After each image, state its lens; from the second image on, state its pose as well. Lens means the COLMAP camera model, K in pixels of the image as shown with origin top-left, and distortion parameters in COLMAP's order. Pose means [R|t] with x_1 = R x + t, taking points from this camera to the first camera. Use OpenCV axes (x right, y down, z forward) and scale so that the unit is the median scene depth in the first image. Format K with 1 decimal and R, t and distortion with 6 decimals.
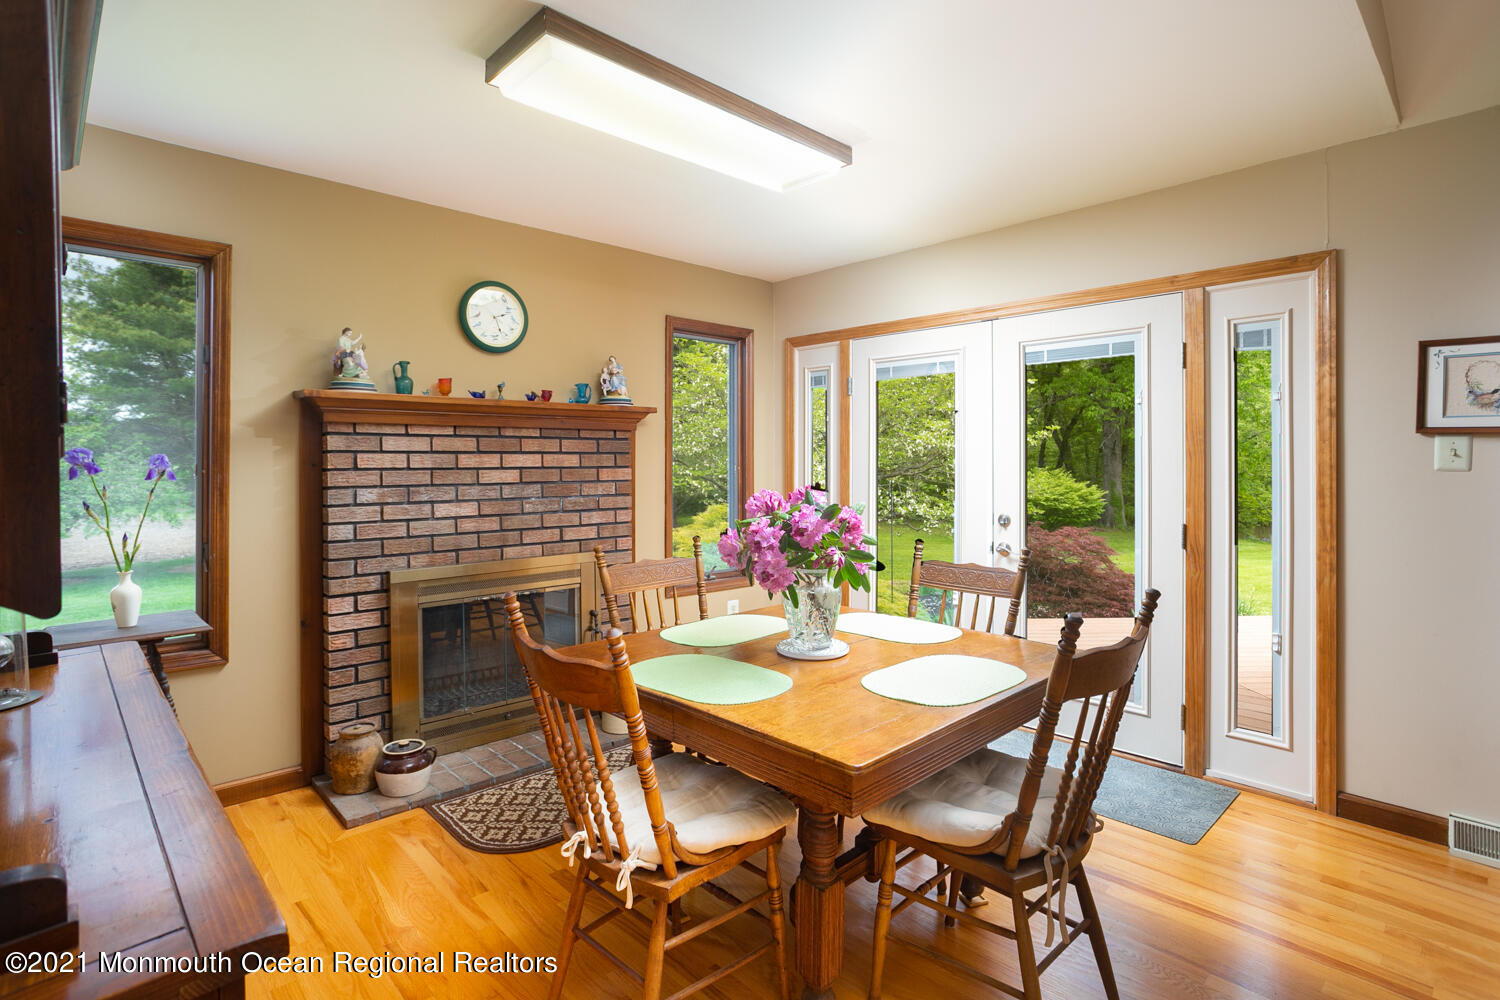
lens RADIAL K [[749.1, 0, 724.0], [0, 749.1, 457.5], [0, 0, 1]] dist [-0.043390, 0.017368]
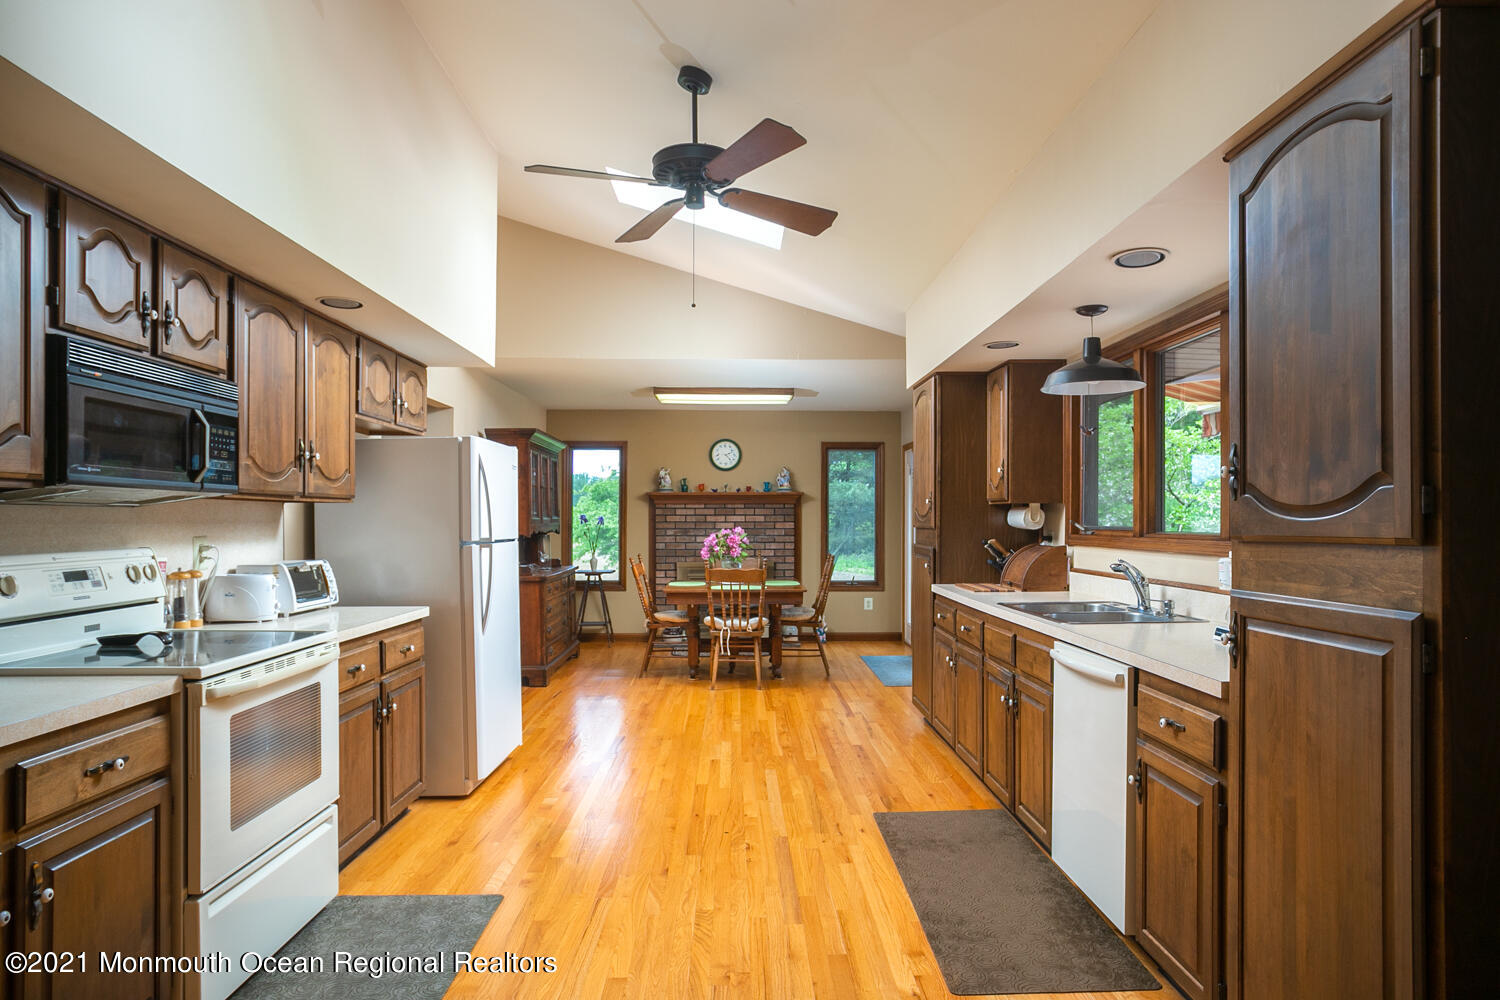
lens RADIAL K [[895.9, 0, 748.4], [0, 895.9, 509.2], [0, 0, 1]] dist [-0.009619, 0.005633]
pose [[0.754193, 0.000663, -0.656653, 1.597853], [0.000990, 0.999997, 0.002146, -0.031169], [0.656652, -0.002269, 0.754190, -1.050878]]
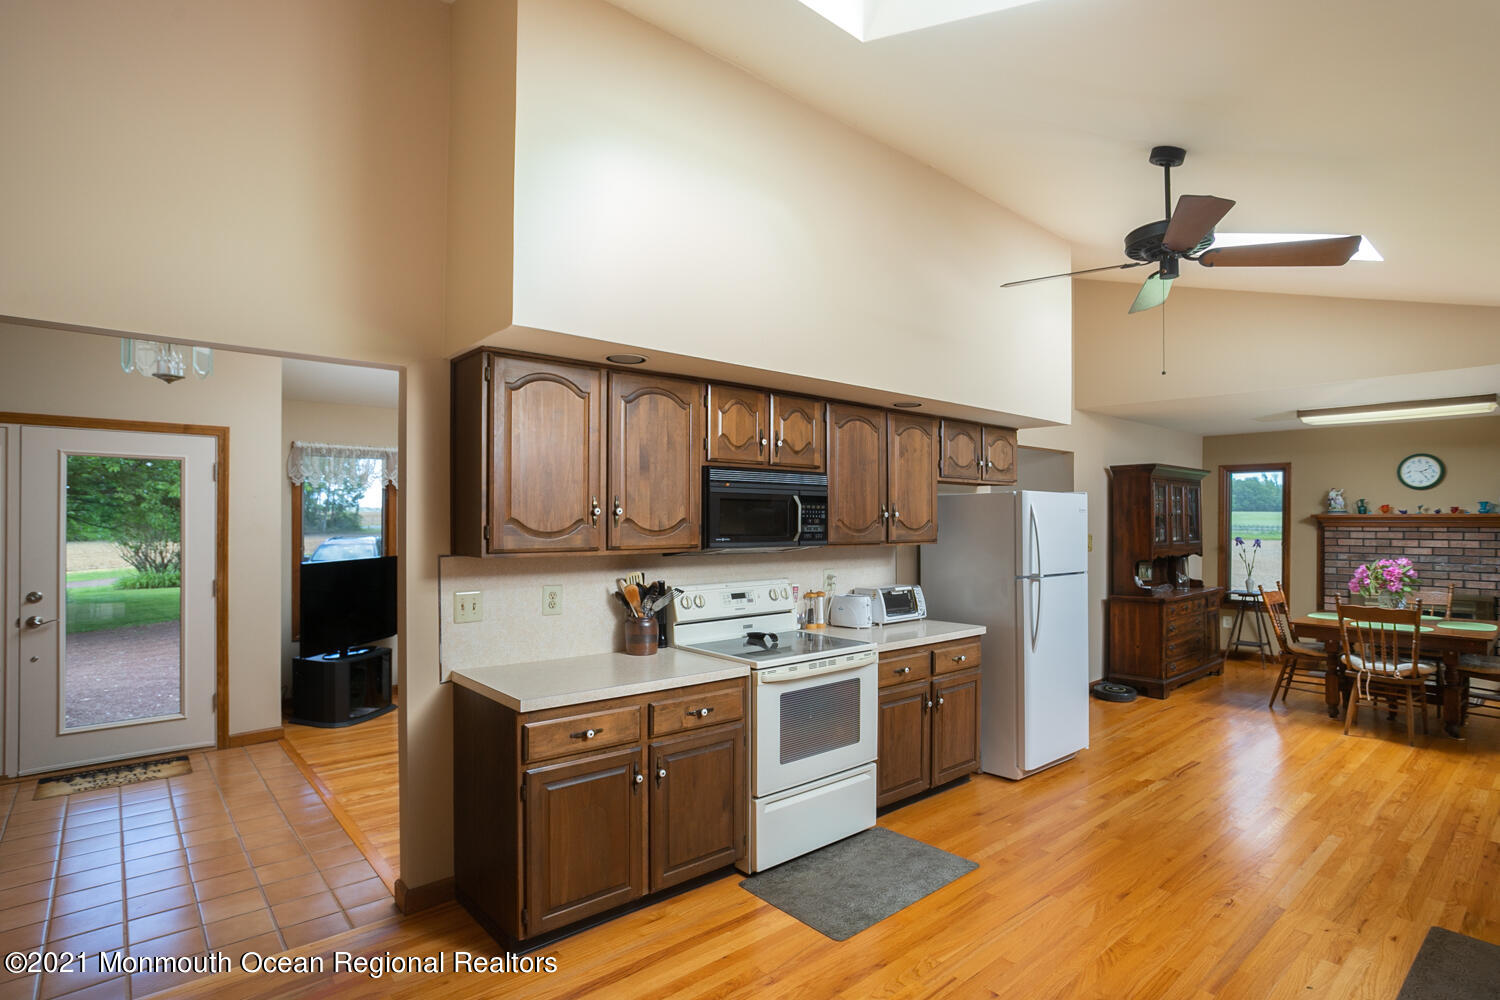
lens RADIAL K [[749.1, 0, 750.3], [0, 749.1, 521.3], [0, 0, 1]] dist [-0.043390, 0.017368]
pose [[-0.022348, 0.010496, -0.999695, 1.778861], [0.010107, 0.999896, 0.010272, -0.097634], [0.999699, -0.009874, -0.022452, -0.797739]]
